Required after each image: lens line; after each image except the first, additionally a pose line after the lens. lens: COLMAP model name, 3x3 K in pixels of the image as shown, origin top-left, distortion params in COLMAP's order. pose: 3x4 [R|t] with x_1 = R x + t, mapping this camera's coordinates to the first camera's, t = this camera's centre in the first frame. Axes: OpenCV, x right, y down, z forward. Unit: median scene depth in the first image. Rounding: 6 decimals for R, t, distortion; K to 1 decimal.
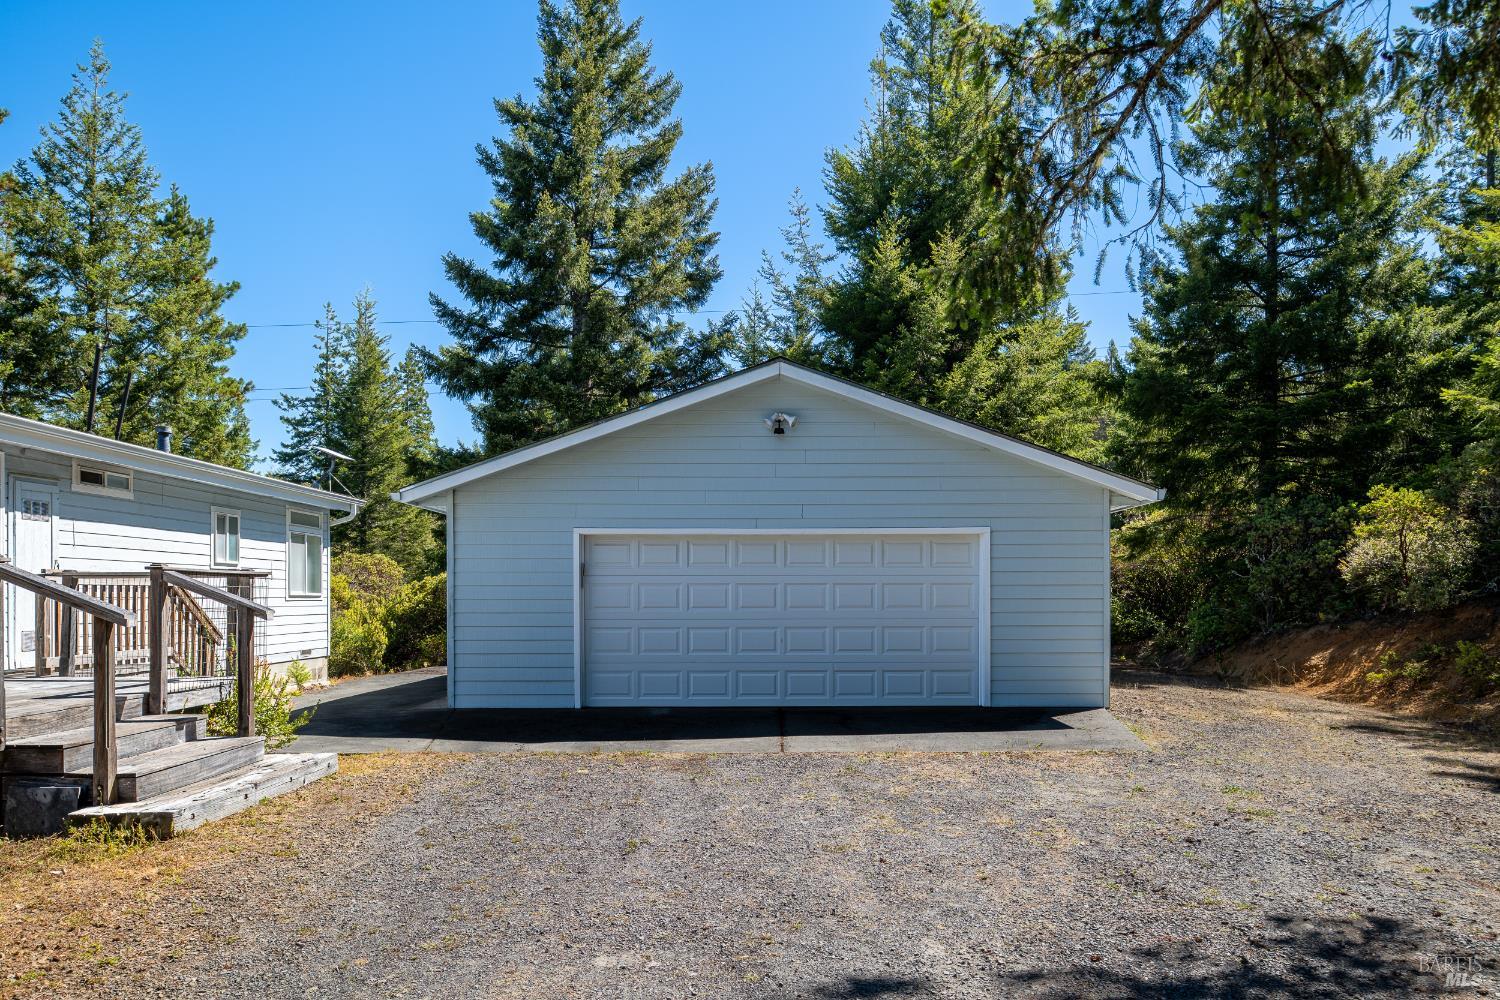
lens RADIAL K [[1041.8, 0, 768.6], [0, 1041.8, 572.1], [0, 0, 1]] dist [-0.012687, -0.001799]
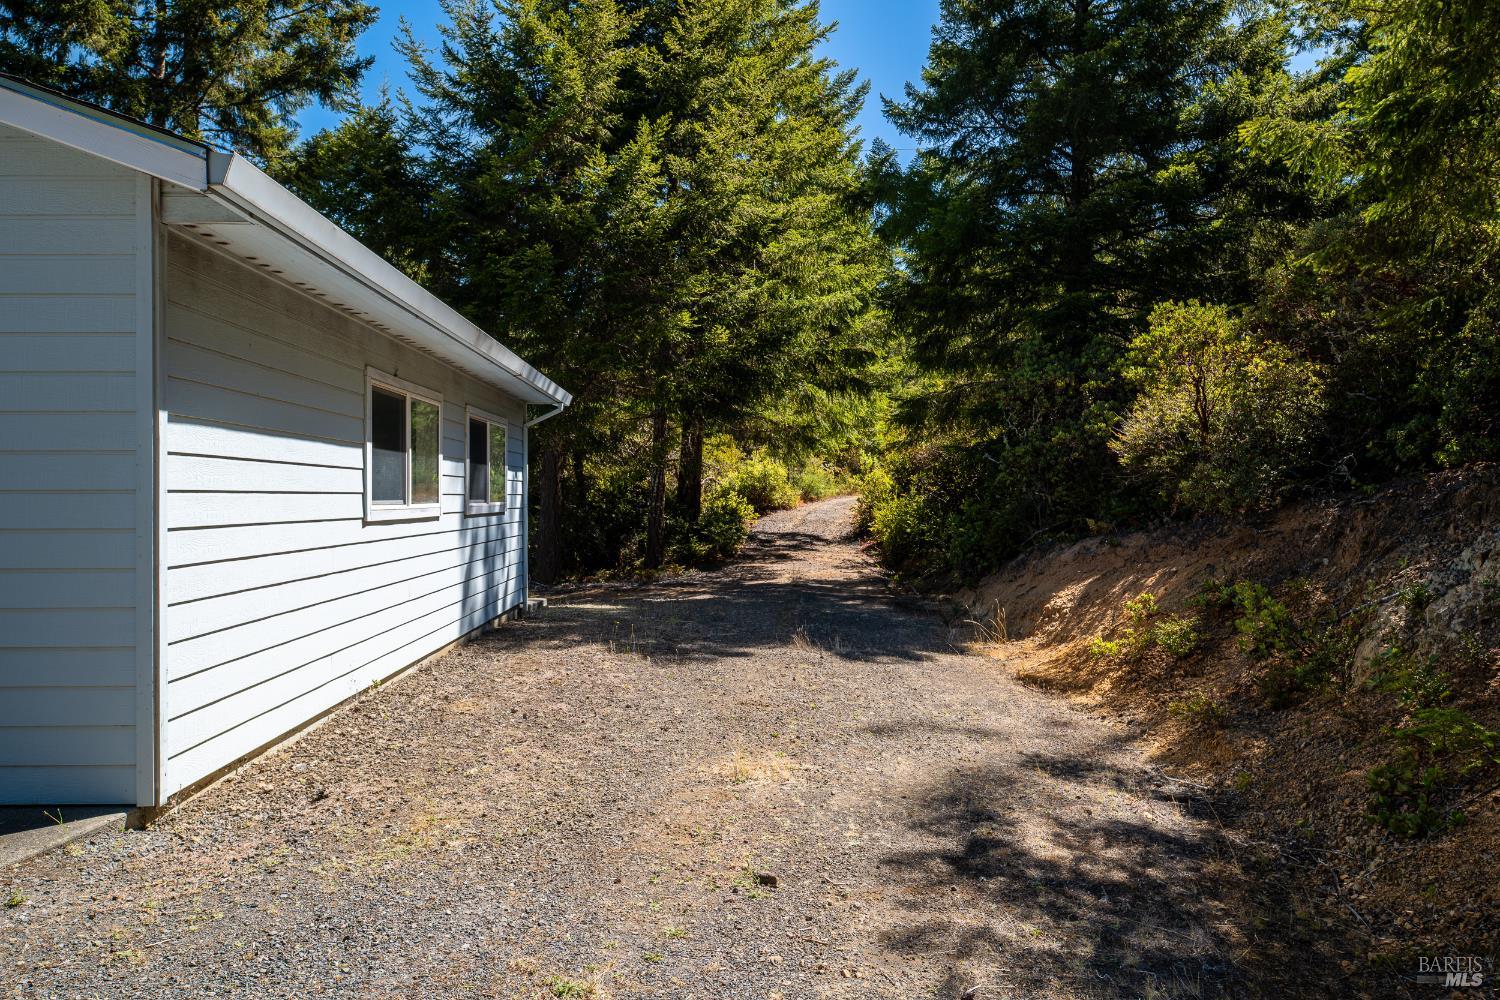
lens RADIAL K [[1041.8, 0, 750.4], [0, 1041.8, 495.9], [0, 0, 1]] dist [-0.012687, -0.001799]
pose [[0.999522, -0.004467, 0.030592, 0.122640], [0.003768, 0.999731, 0.022877, 0.004255], [-0.030686, -0.022751, 0.999270, 0.152084]]
